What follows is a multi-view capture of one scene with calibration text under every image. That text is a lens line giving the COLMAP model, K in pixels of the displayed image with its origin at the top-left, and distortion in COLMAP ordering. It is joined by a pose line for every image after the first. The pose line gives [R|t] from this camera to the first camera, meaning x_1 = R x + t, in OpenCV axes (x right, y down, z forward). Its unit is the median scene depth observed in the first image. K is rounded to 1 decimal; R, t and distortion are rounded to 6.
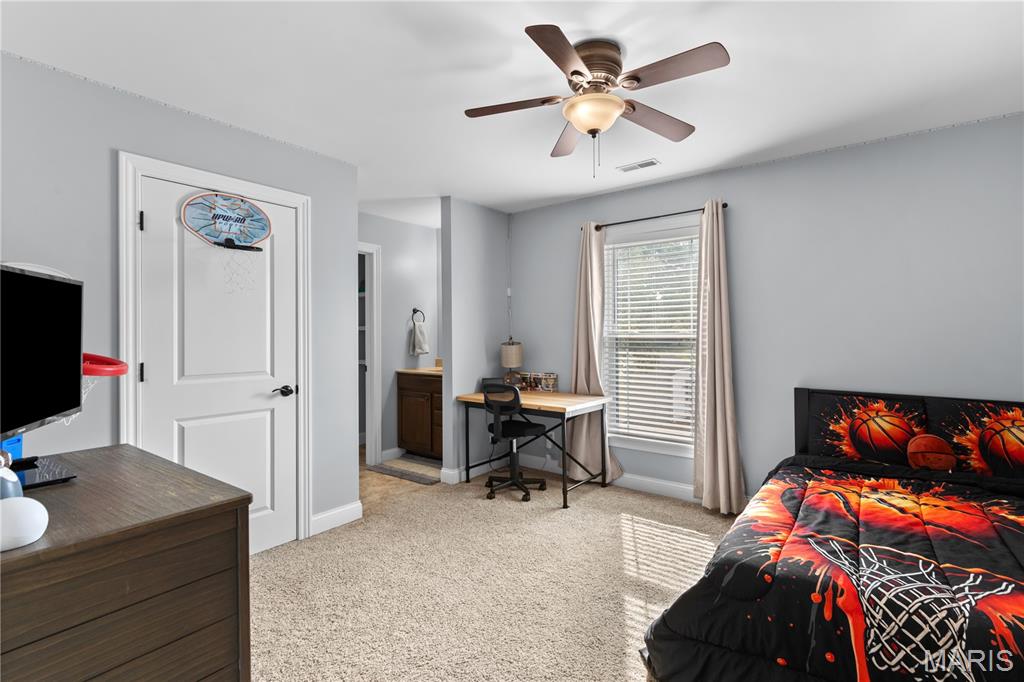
lens RADIAL K [[470.9, 0, 520.2], [0, 470.9, 332.8], [0, 0, 1]] dist [0.003950, -0.001965]
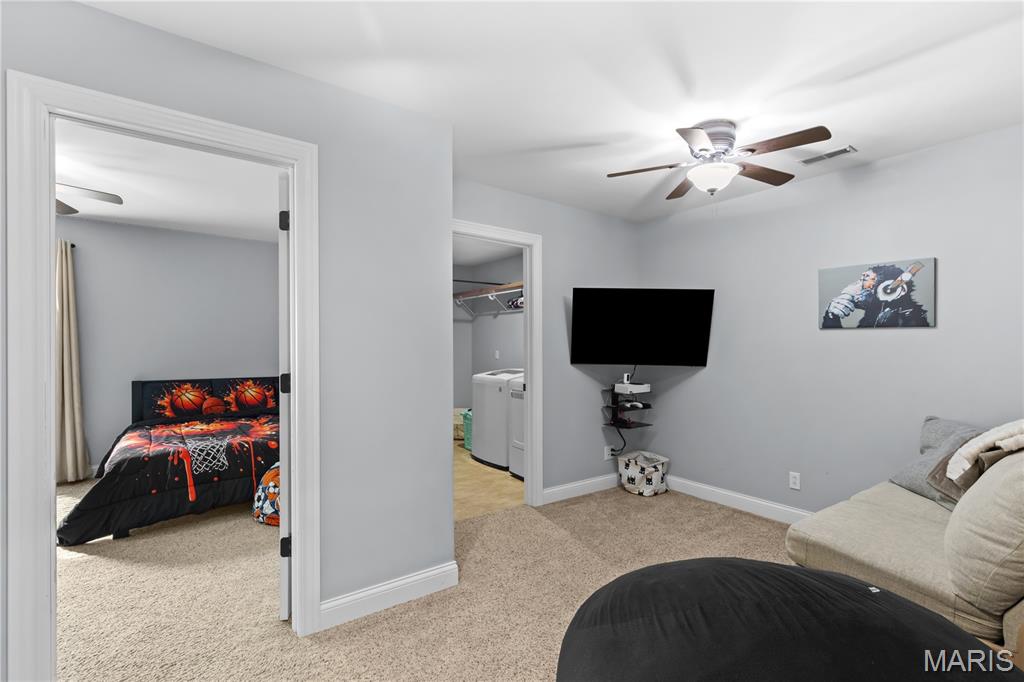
lens RADIAL K [[470.9, 0, 517.9], [0, 470.9, 341.1], [0, 0, 1]] dist [0.003950, -0.001965]
pose [[0.275849, 0.009317, 0.961156, -0.658824], [-0.005480, 0.999952, -0.008120, -0.005568], [-0.961185, -0.003028, 0.275887, -0.744961]]
